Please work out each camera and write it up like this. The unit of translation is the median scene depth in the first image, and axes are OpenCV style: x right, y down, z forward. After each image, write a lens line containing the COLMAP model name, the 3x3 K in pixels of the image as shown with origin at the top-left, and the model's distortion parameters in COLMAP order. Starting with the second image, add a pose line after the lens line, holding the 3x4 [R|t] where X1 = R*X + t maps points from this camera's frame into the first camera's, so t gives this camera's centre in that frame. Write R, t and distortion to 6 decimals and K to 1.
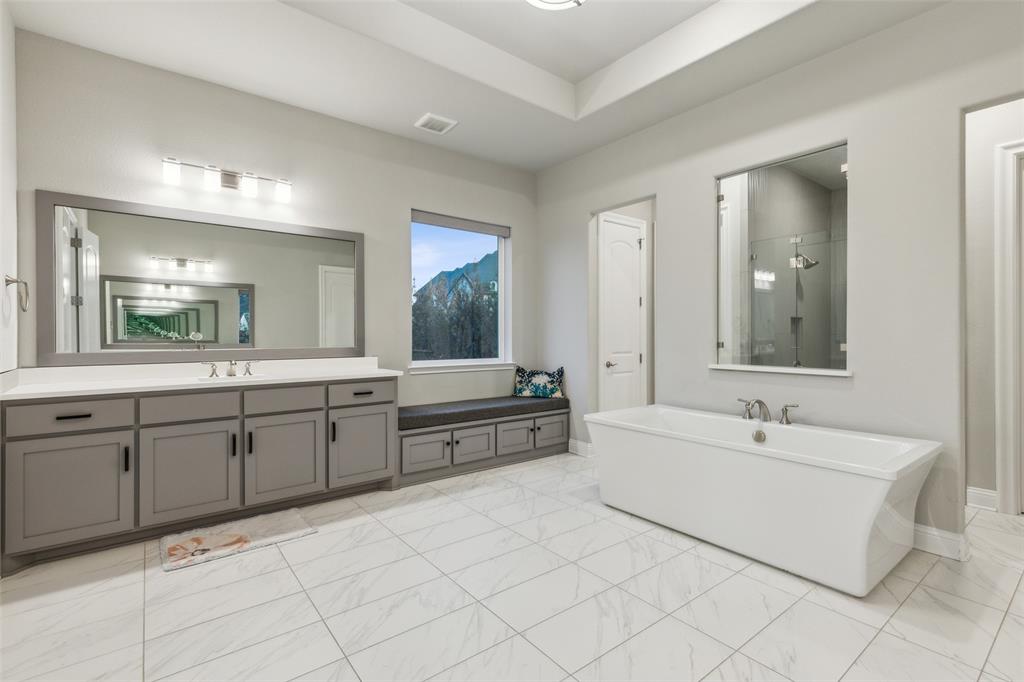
lens RADIAL K [[468.6, 0, 517.8], [0, 468.6, 336.8], [0, 0, 1]] dist [0.011948, -0.000355]
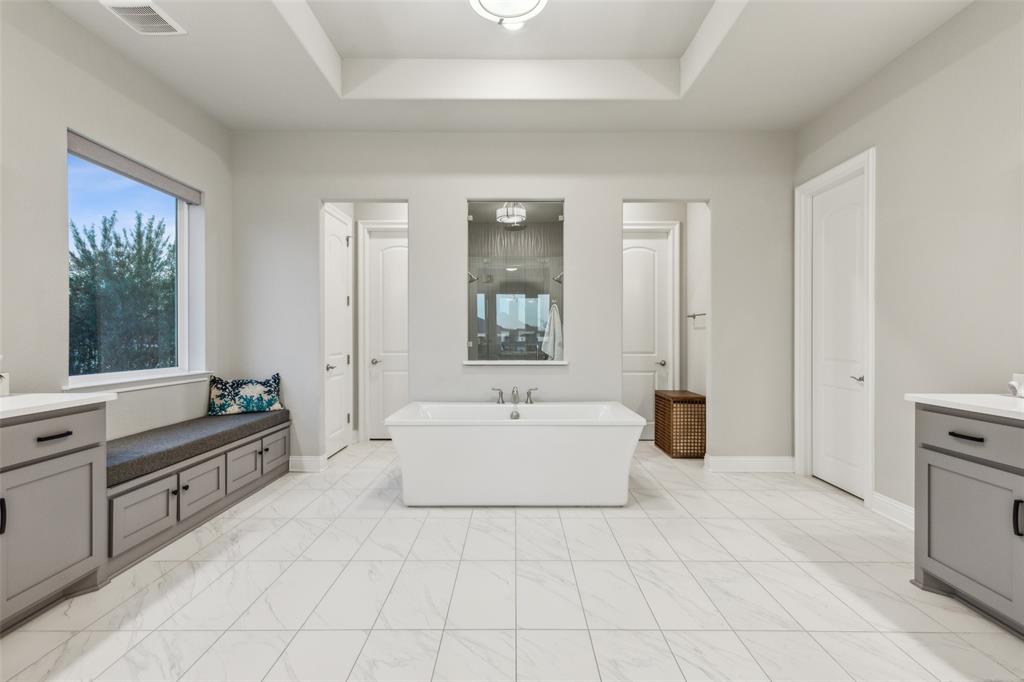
lens RADIAL K [[468.6, 0, 512.2], [0, 468.6, 336.7], [0, 0, 1]] dist [0.011948, -0.000355]
pose [[0.624844, -0.000717, 0.780749, -0.410509], [0.002495, 0.999996, -0.001079, 0.000918], [-0.780745, 0.002623, 0.624844, 0.192383]]
